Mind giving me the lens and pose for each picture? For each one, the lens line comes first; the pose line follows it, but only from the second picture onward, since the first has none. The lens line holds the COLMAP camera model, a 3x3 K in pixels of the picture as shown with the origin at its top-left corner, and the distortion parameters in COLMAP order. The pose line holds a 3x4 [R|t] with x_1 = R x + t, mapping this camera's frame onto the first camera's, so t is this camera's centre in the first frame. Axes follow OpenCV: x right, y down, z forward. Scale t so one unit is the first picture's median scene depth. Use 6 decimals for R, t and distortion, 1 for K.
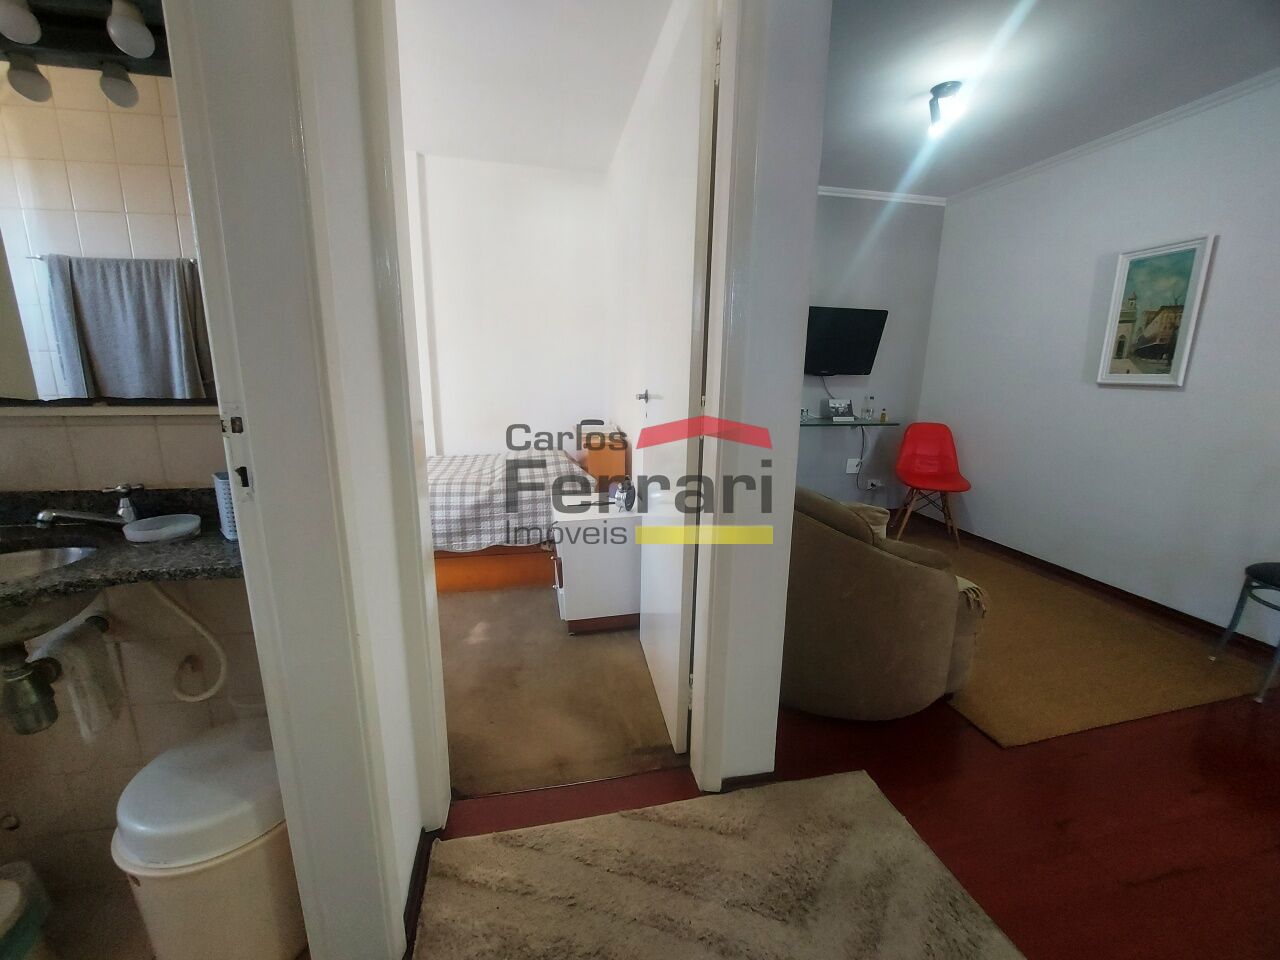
lens RADIAL K [[509.4, 0, 640.0], [0, 509.4, 477.1], [0, 0, 1]] dist [-0.019906, 0.000277]
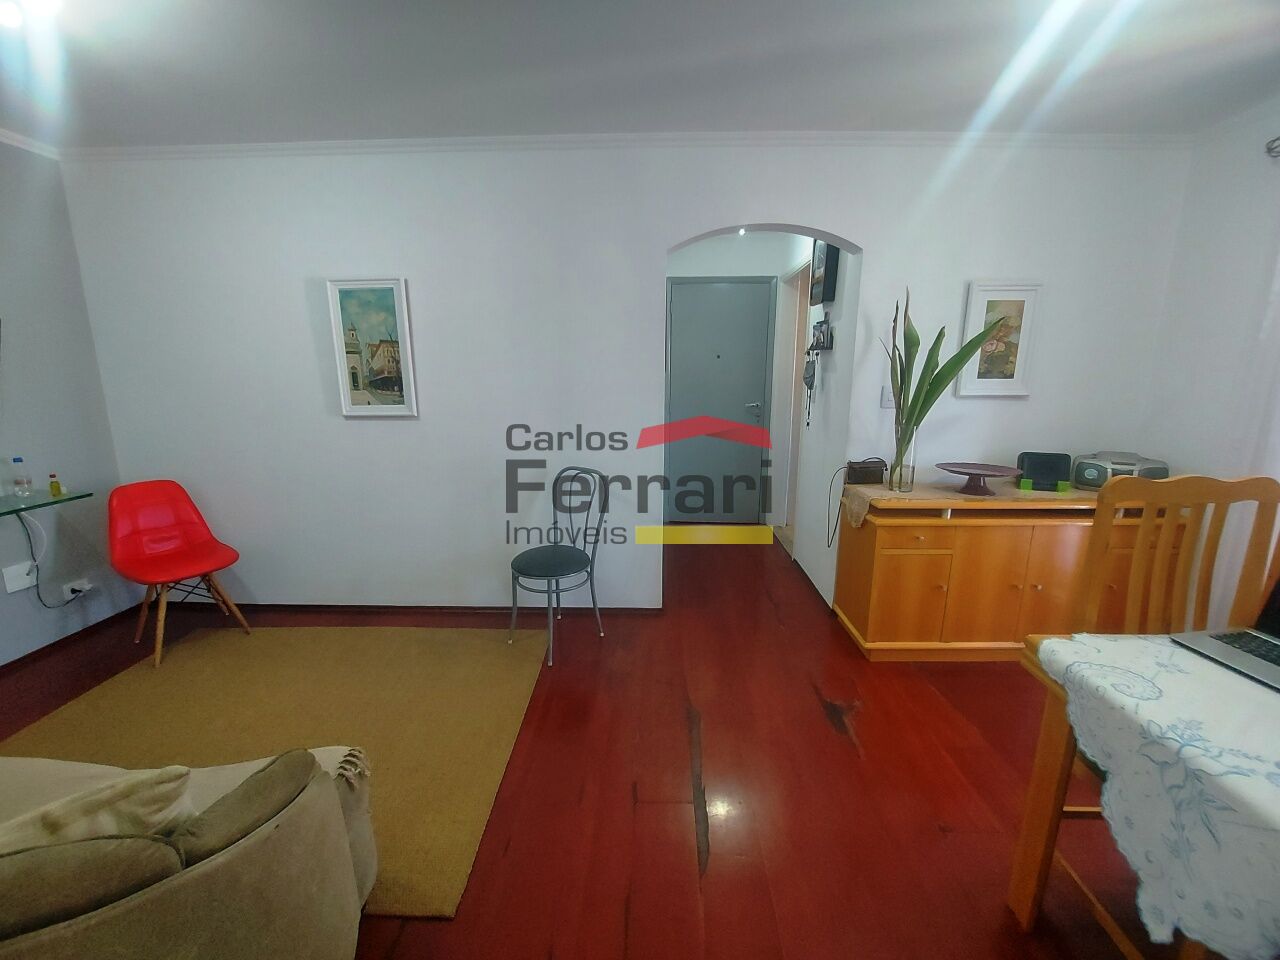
lens RADIAL K [[509.4, 0, 640.0], [0, 509.4, 477.1], [0, 0, 1]] dist [-0.019906, 0.000277]
pose [[0.235007, -0.214751, 0.947974, 0.117720], [0.209886, 0.963491, 0.166234, -0.124614], [-0.949062, 0.159900, 0.271501, 0.238788]]
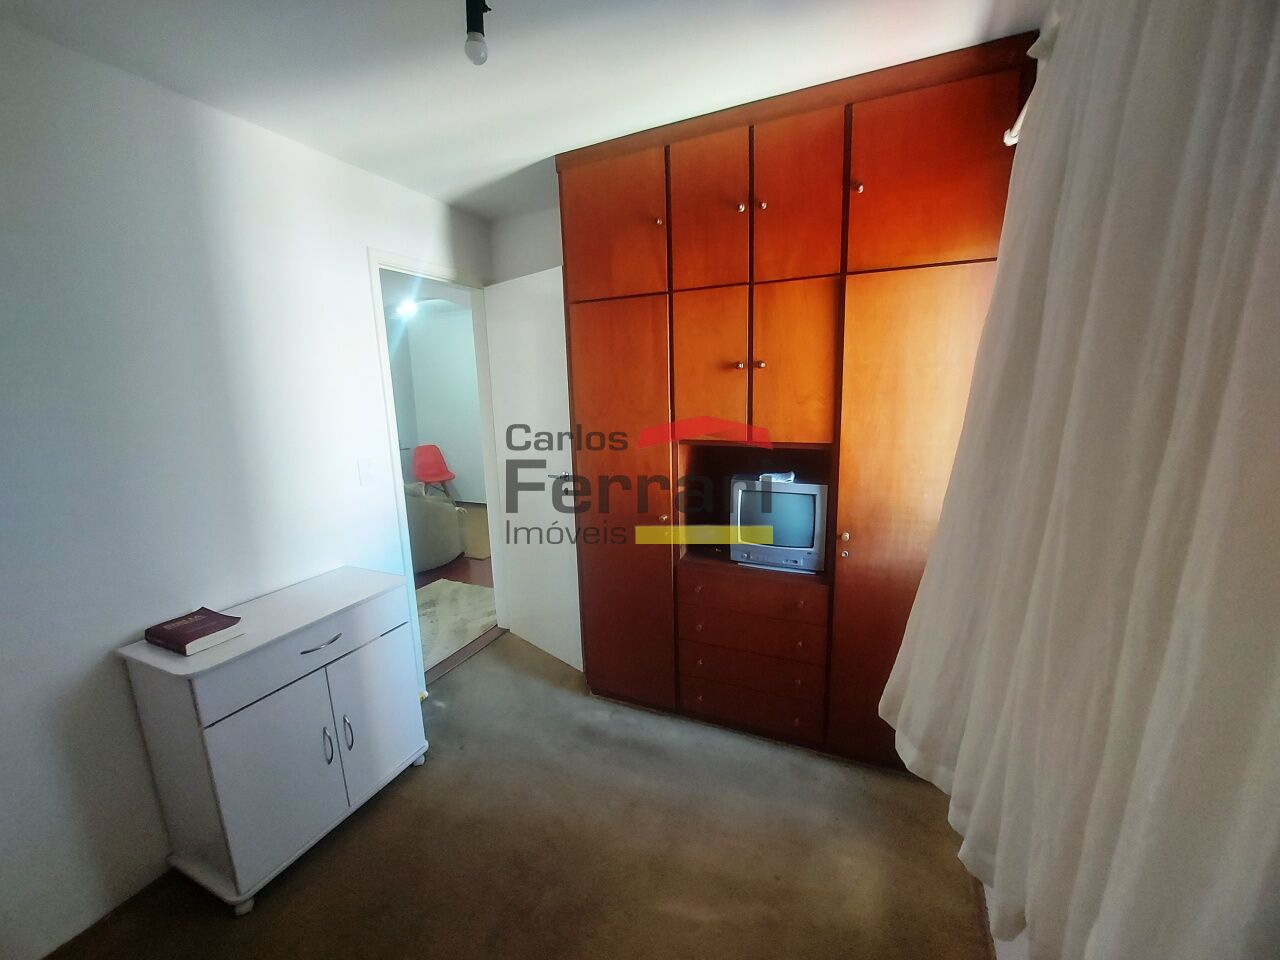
lens RADIAL K [[509.4, 0, 640.0], [0, 509.4, 477.1], [0, 0, 1]] dist [-0.019906, 0.000277]
pose [[0.591092, -0.174065, 0.787599, -0.557165], [0.201844, 0.977291, 0.064505, 0.049722], [-0.780942, 0.120844, 0.612803, -0.904573]]
